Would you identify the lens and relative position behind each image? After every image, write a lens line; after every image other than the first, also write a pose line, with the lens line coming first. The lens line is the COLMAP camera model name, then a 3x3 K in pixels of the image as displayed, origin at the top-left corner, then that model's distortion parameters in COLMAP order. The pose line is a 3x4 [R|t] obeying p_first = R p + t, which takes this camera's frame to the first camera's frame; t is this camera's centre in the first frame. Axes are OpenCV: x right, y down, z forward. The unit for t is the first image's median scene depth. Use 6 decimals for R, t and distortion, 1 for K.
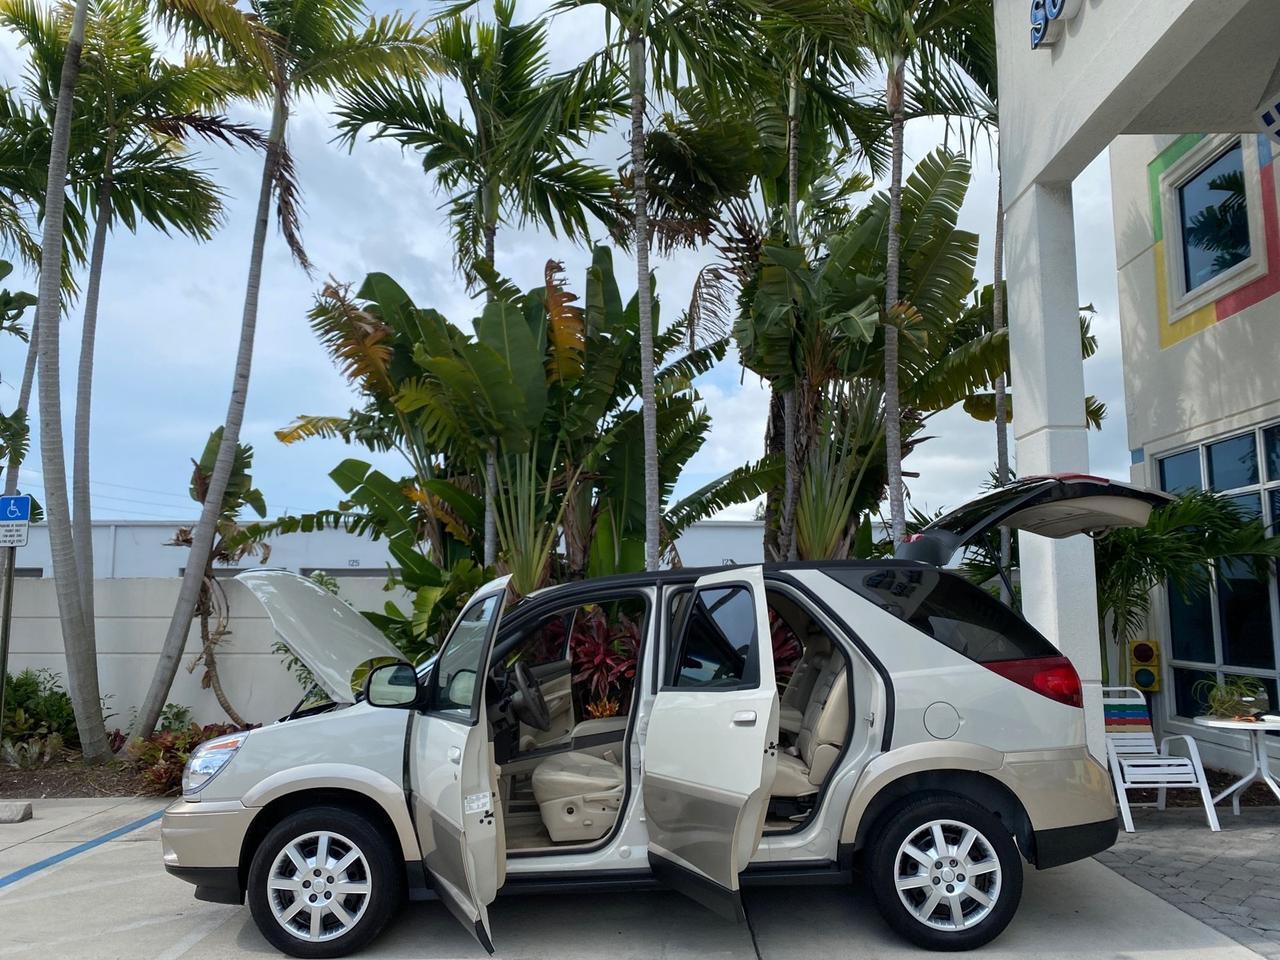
lens RADIAL K [[987.6, 0, 642.4], [0, 987.6, 475.9], [0, 0, 1]] dist [0.037130, -0.025742]
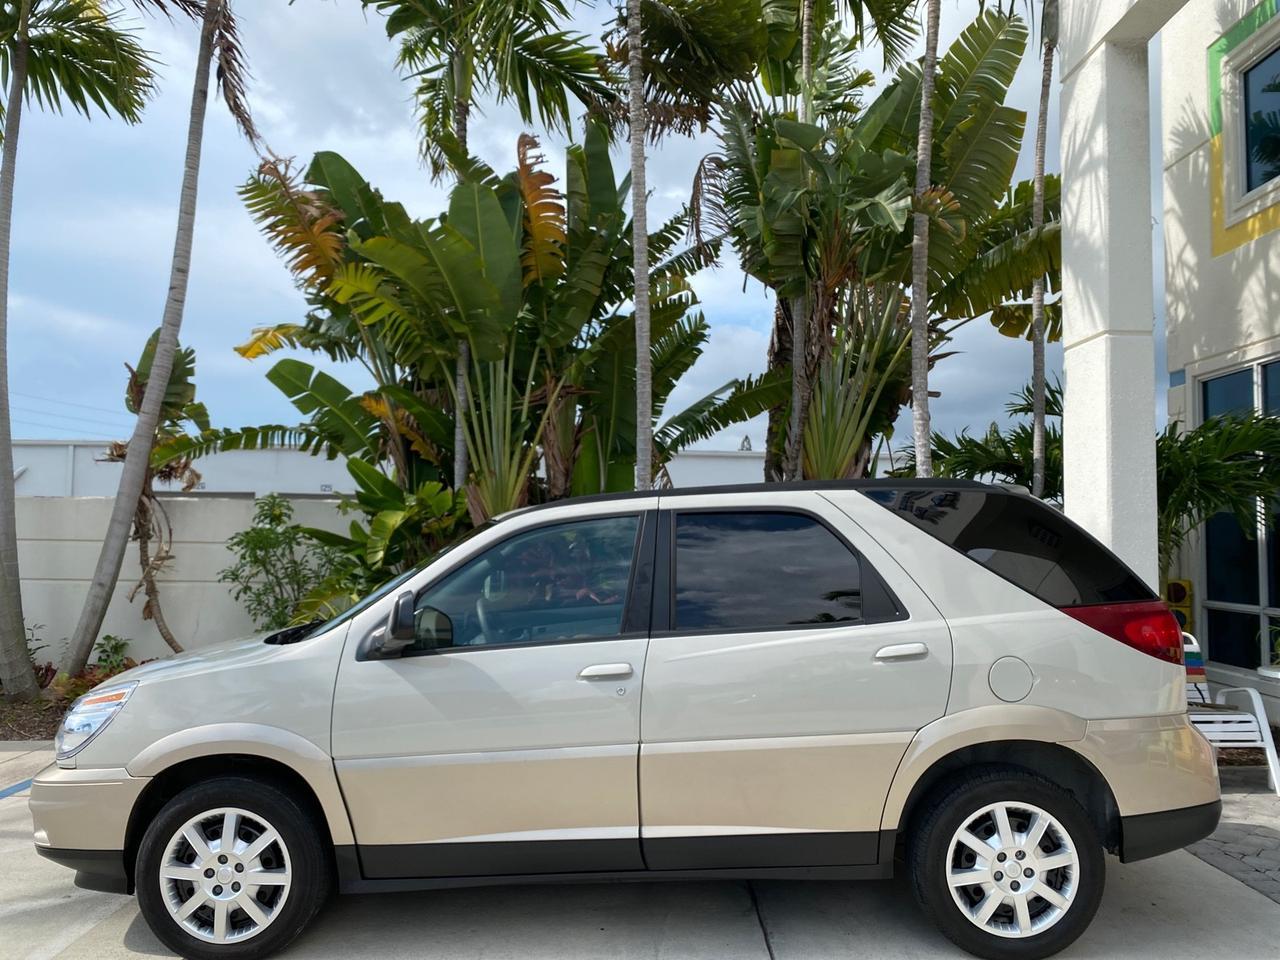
lens RADIAL K [[987.6, 0, 645.0], [0, 987.6, 481.1], [0, 0, 1]] dist [0.037130, -0.025742]
pose [[0.999716, 0.014032, 0.019241, -0.004358], [-0.015405, 0.997198, 0.073203, 0.016694], [-0.018160, -0.073479, 0.997131, 0.109361]]
